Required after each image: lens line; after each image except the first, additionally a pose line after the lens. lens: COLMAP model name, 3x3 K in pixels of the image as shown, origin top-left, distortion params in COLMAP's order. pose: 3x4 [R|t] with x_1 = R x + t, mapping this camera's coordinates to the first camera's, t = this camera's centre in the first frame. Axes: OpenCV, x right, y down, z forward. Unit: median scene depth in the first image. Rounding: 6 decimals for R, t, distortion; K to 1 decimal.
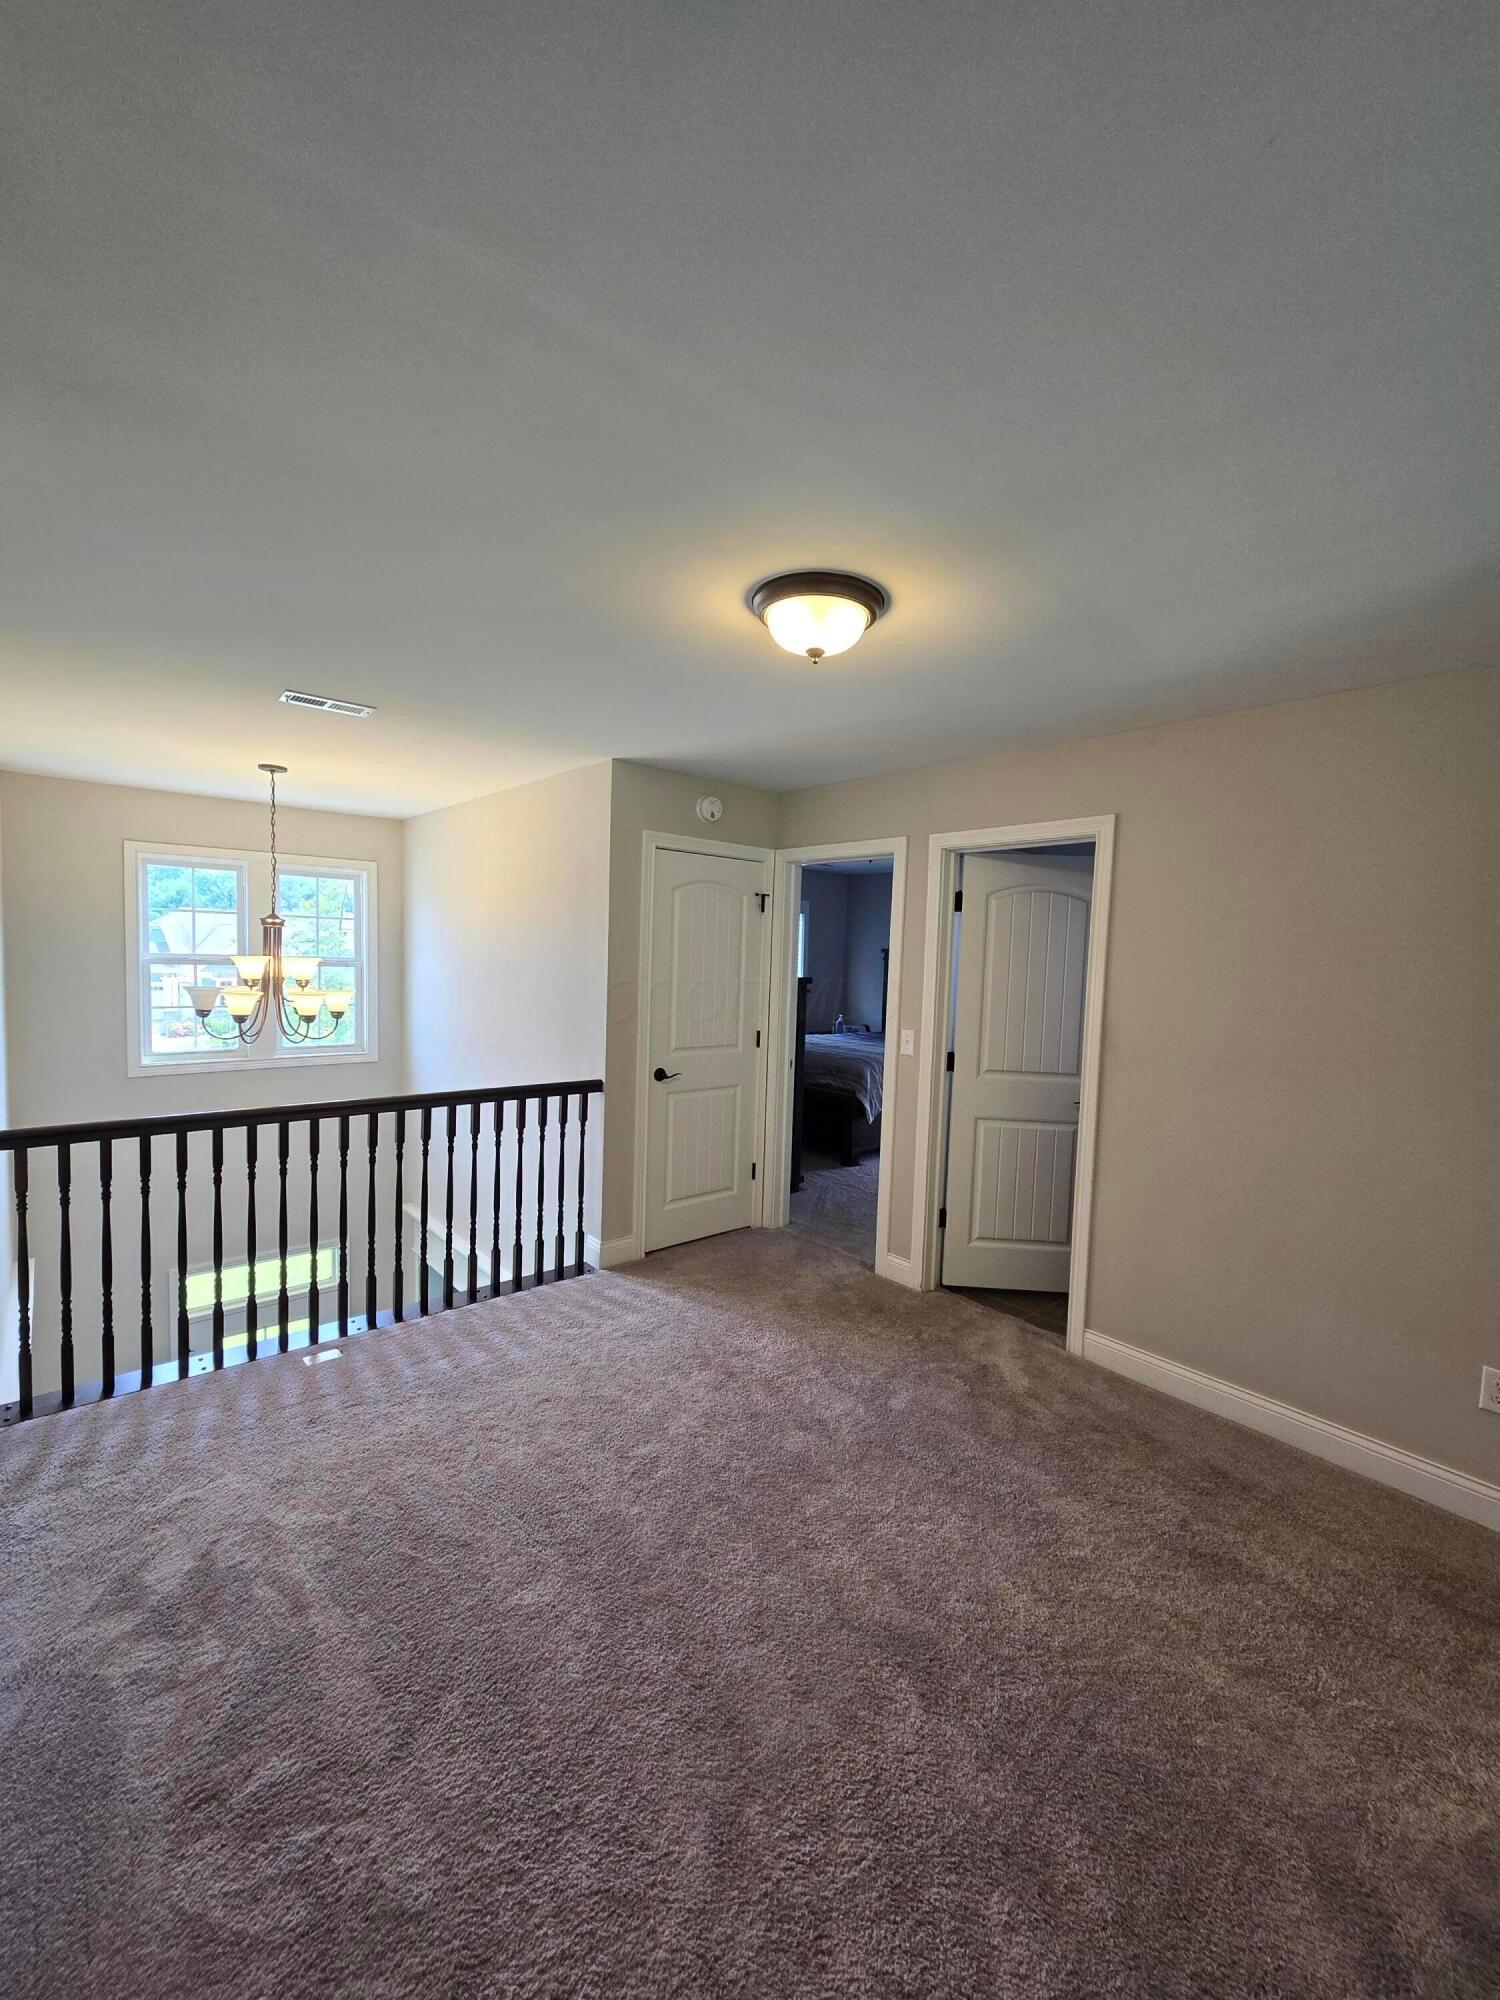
lens RADIAL K [[828.4, 0, 748.7], [0, 828.4, 1004.1], [0, 0, 1]] dist [0.000435, 0.000191]
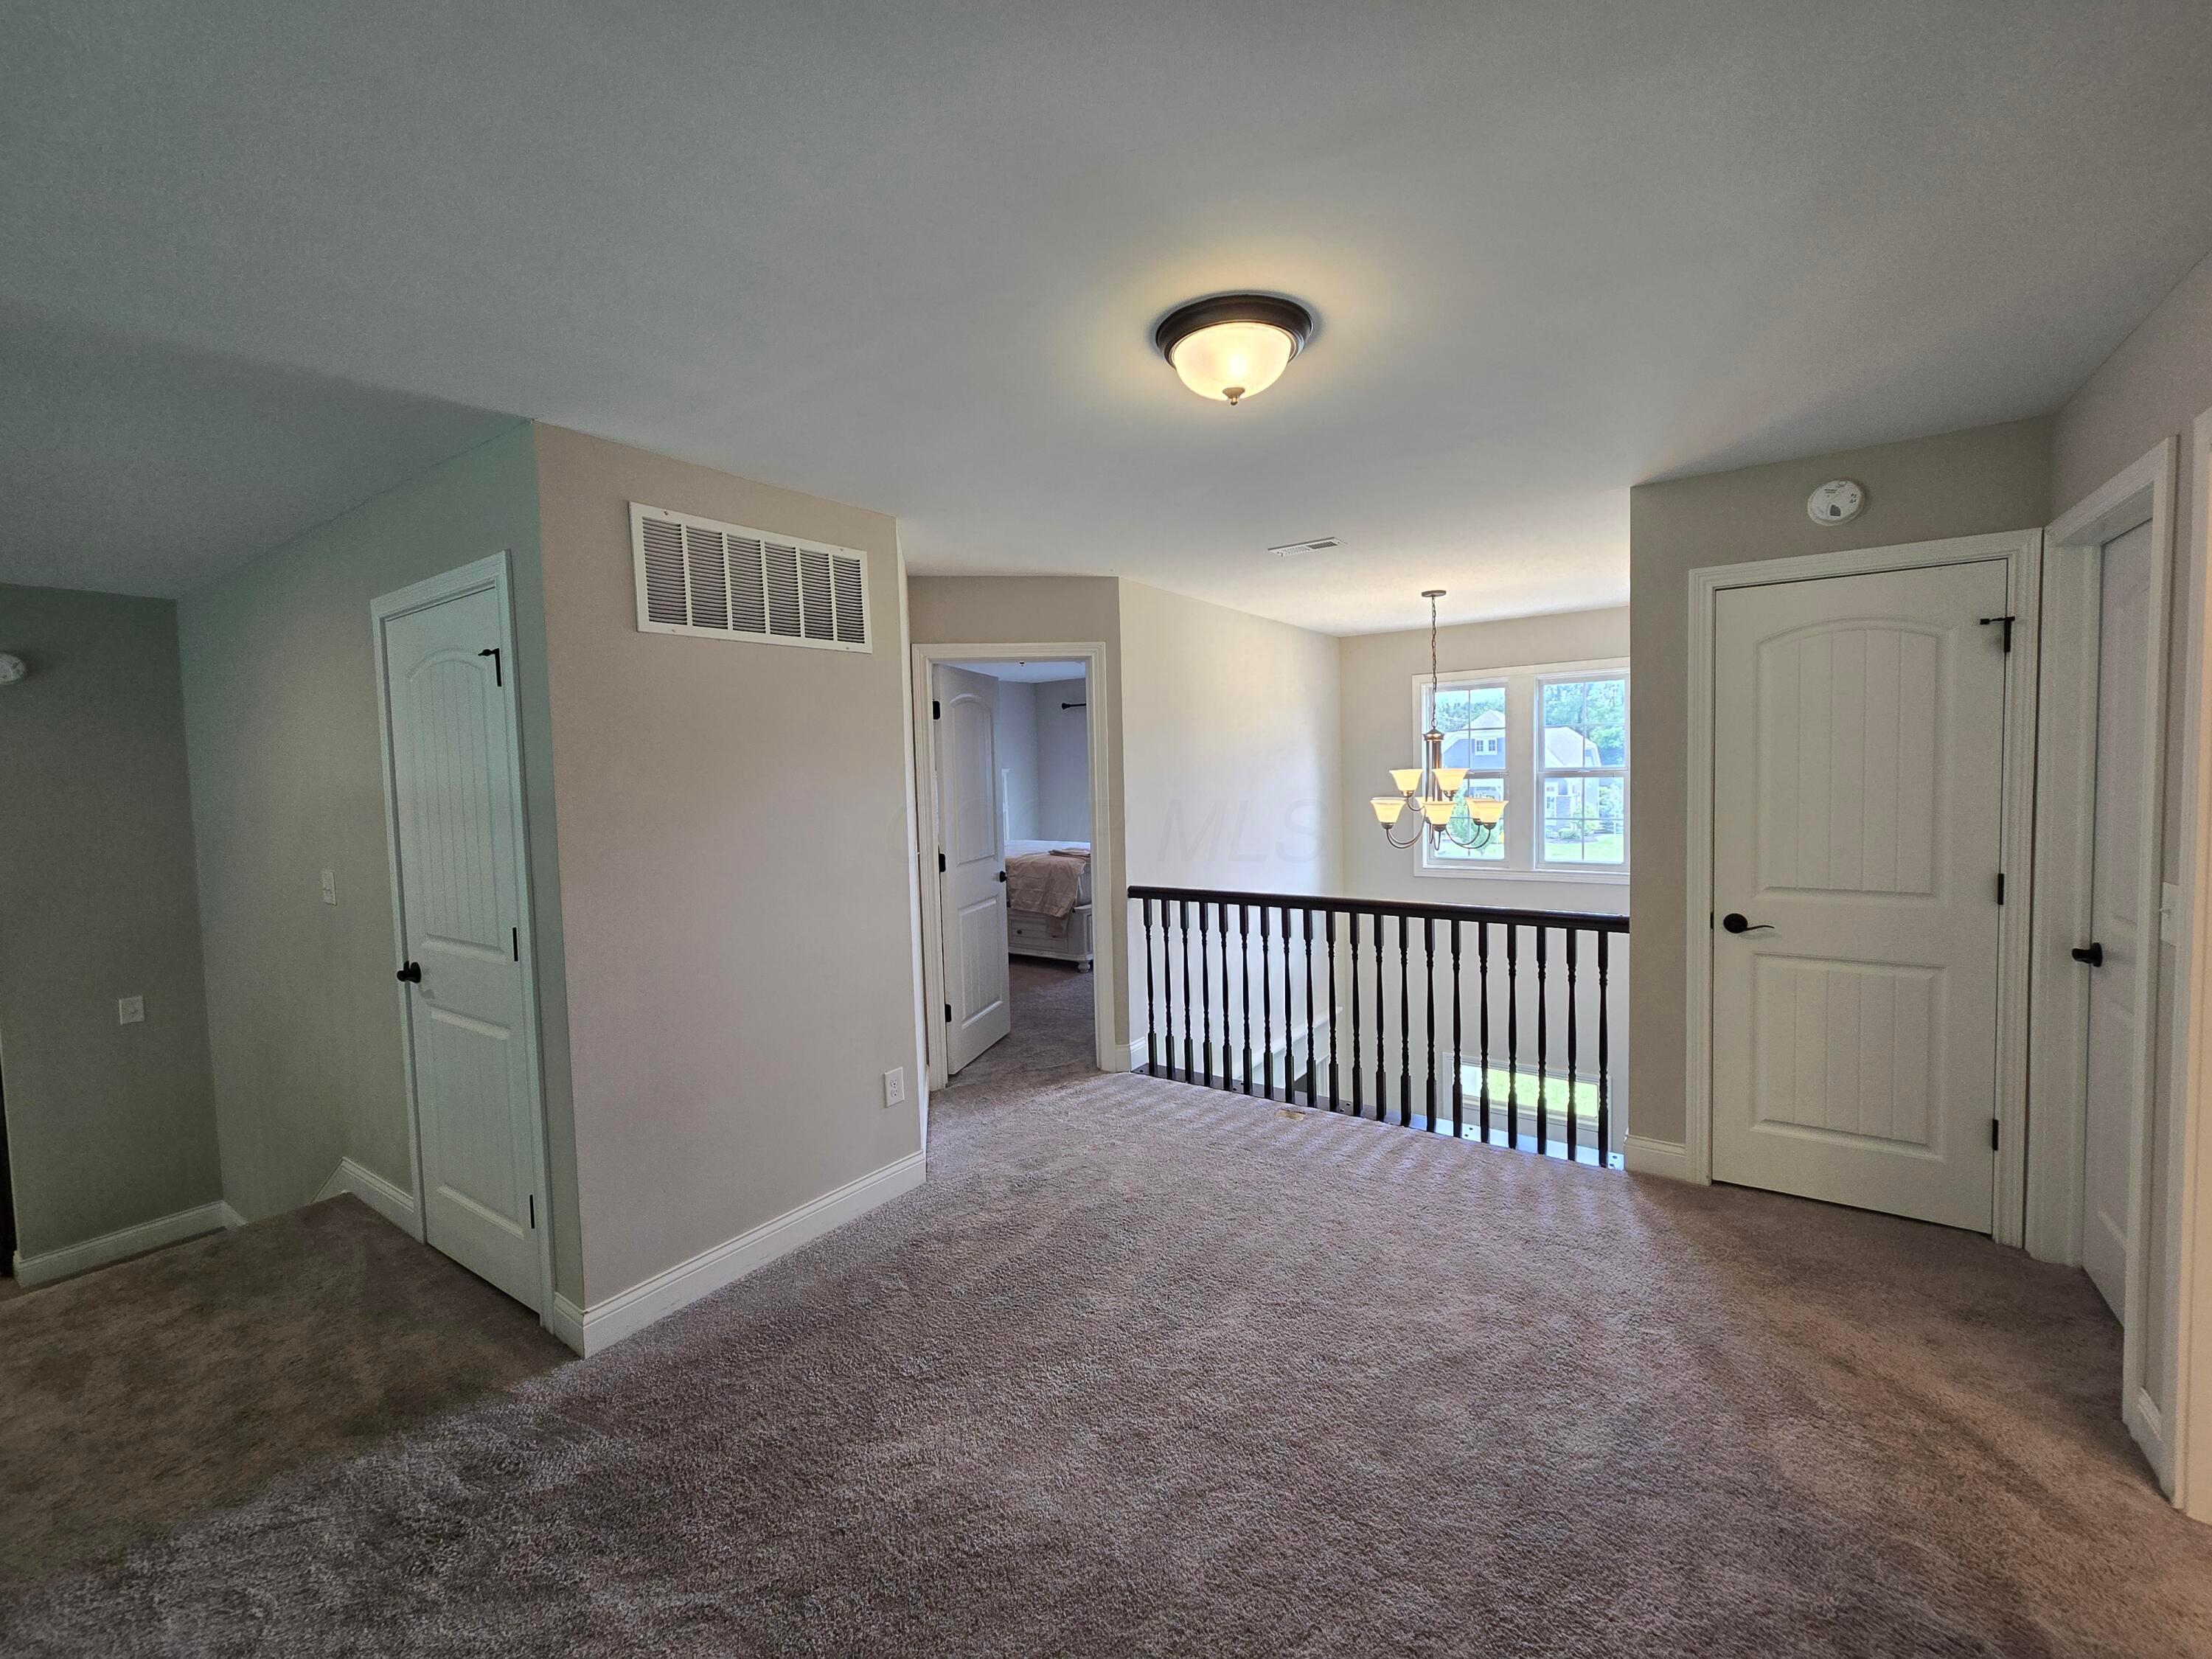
lens RADIAL K [[909.0, 0, 1117.9], [0, 909.0, 815.6], [0, 0, 1]] dist [-0.004566, 0.003499]
pose [[0.248723, 0.012506, -0.968494, 0.475373], [-0.021001, 0.999751, 0.007517, 0.002305], [0.968347, 0.018470, 0.248923, 0.324363]]
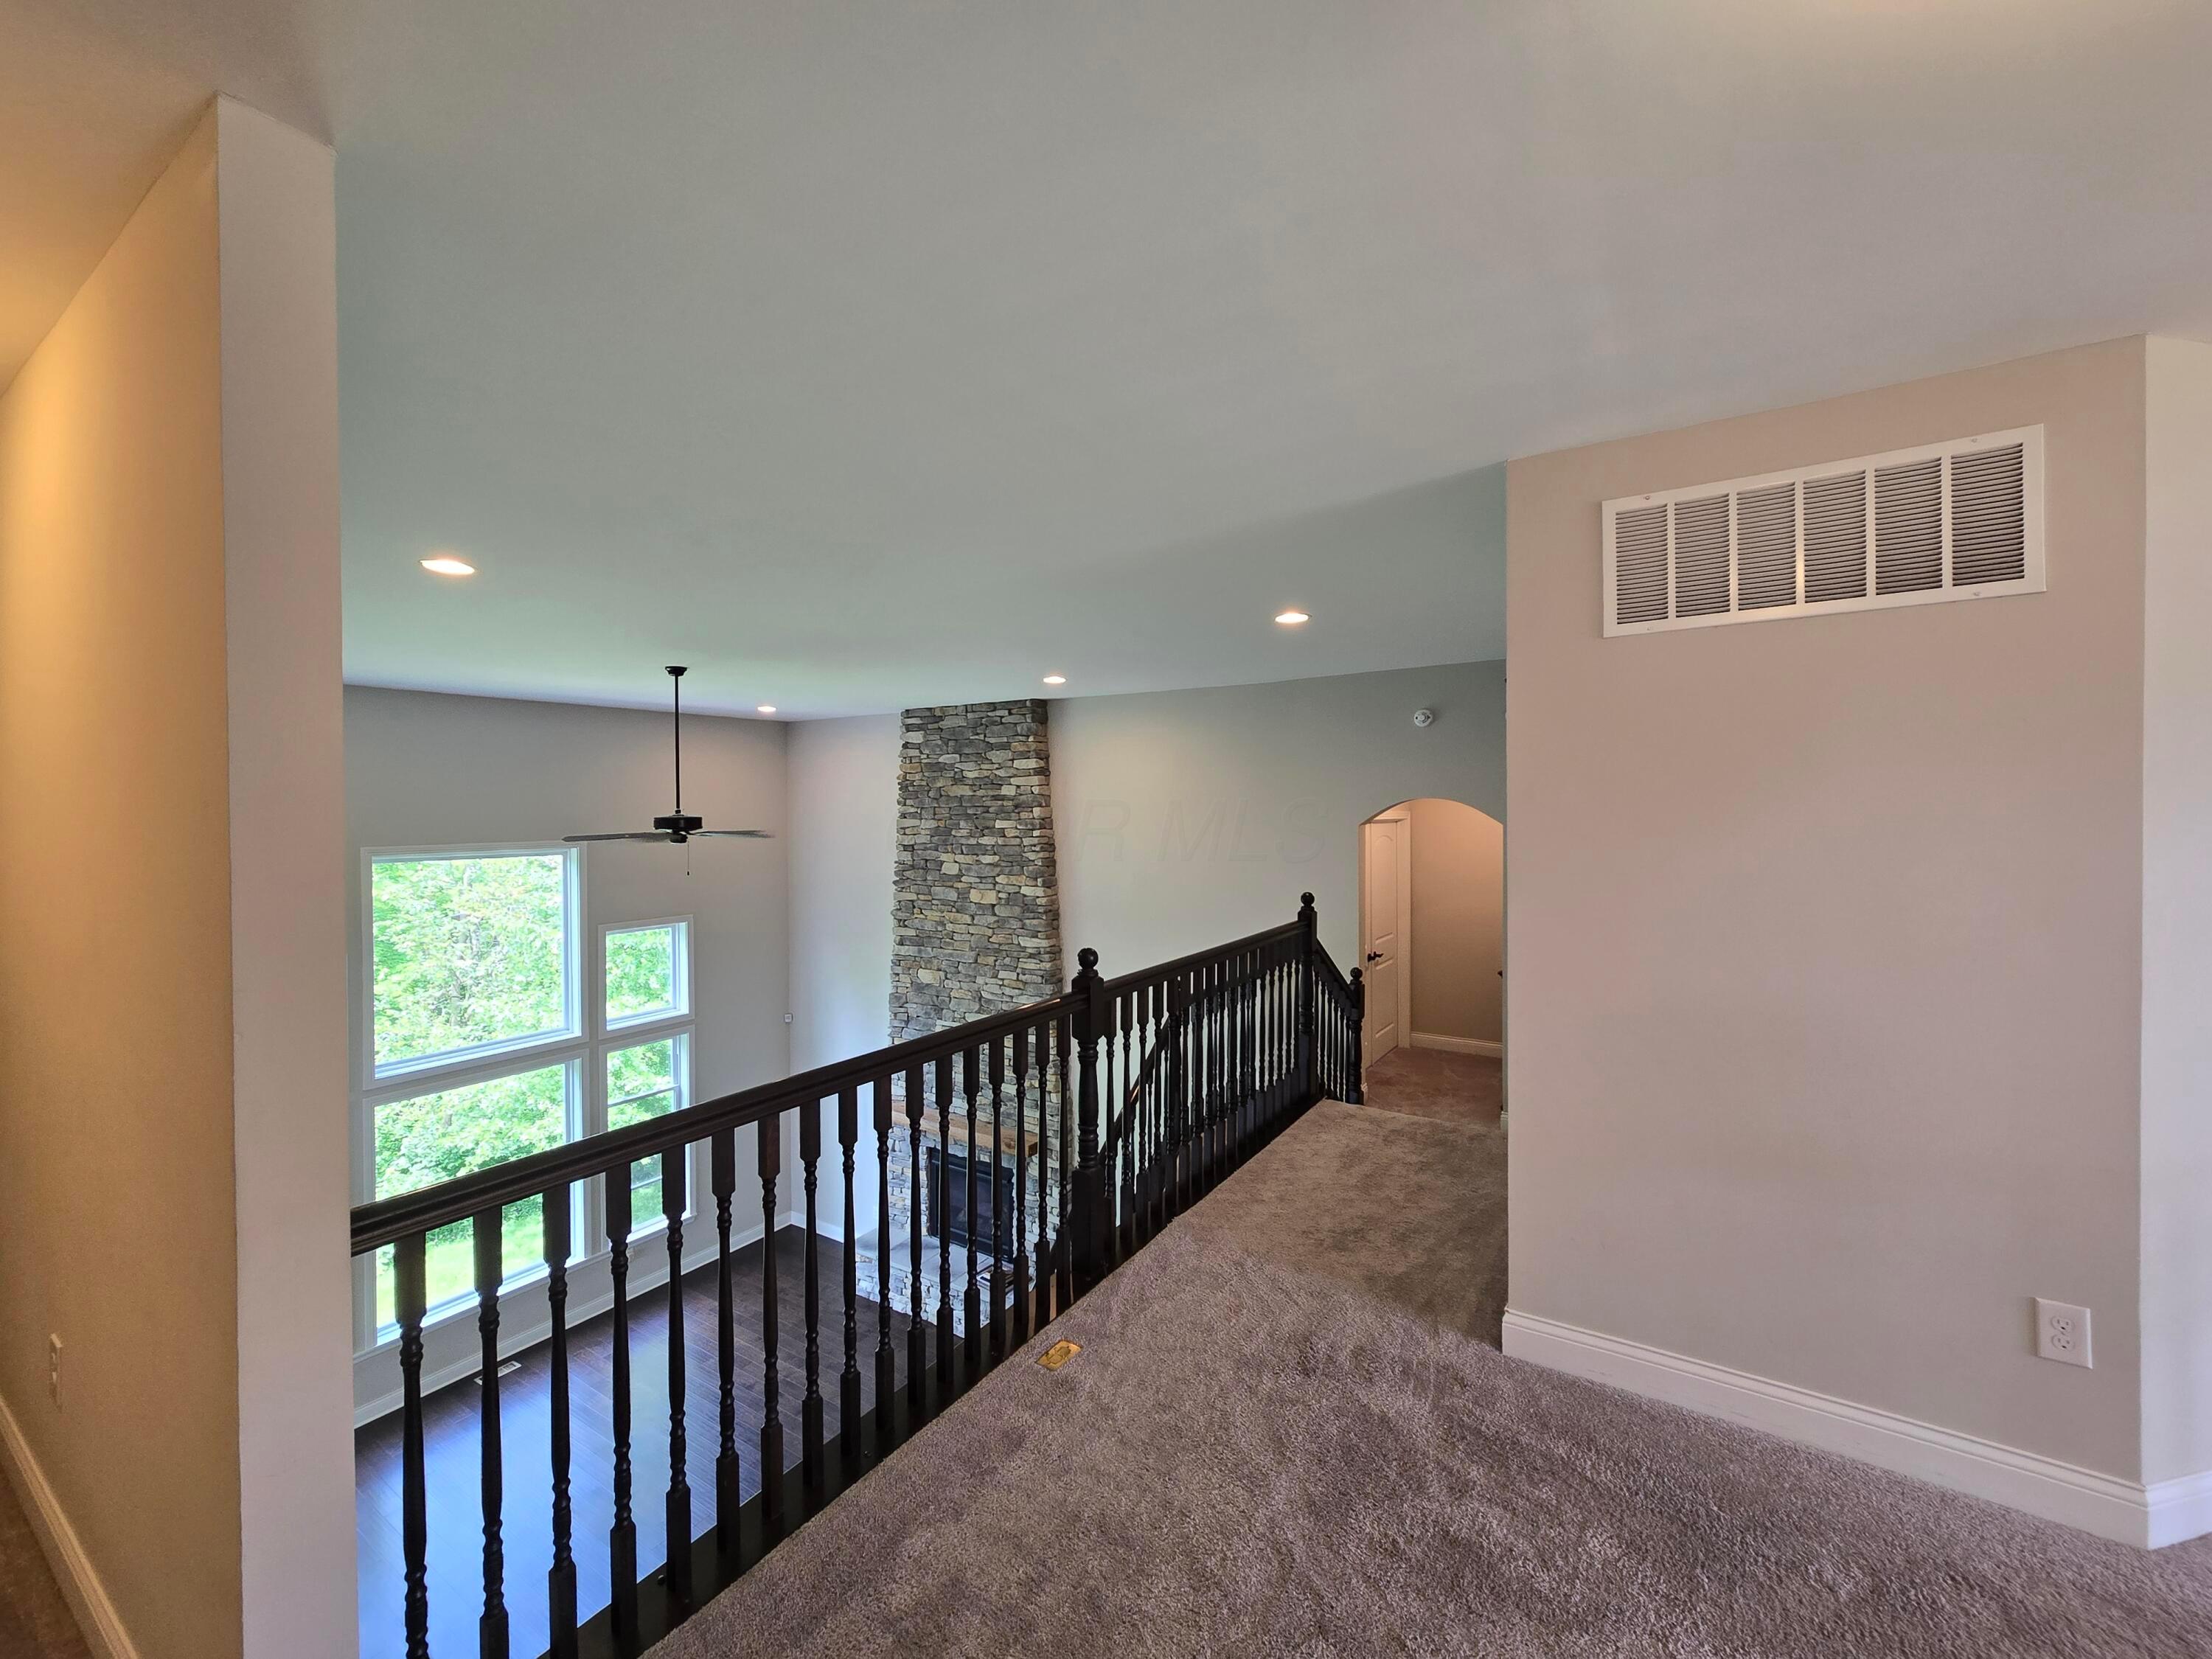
lens RADIAL K [[910.2, 0, 1108.6], [0, 910.2, 812.7], [0, 0, 1]] dist [0.001675, -0.000462]
pose [[-0.960851, -0.023264, -0.276088, 0.261844], [-0.039463, 0.997801, 0.053262, -0.018419], [0.274241, 0.062072, -0.959656, 0.626159]]
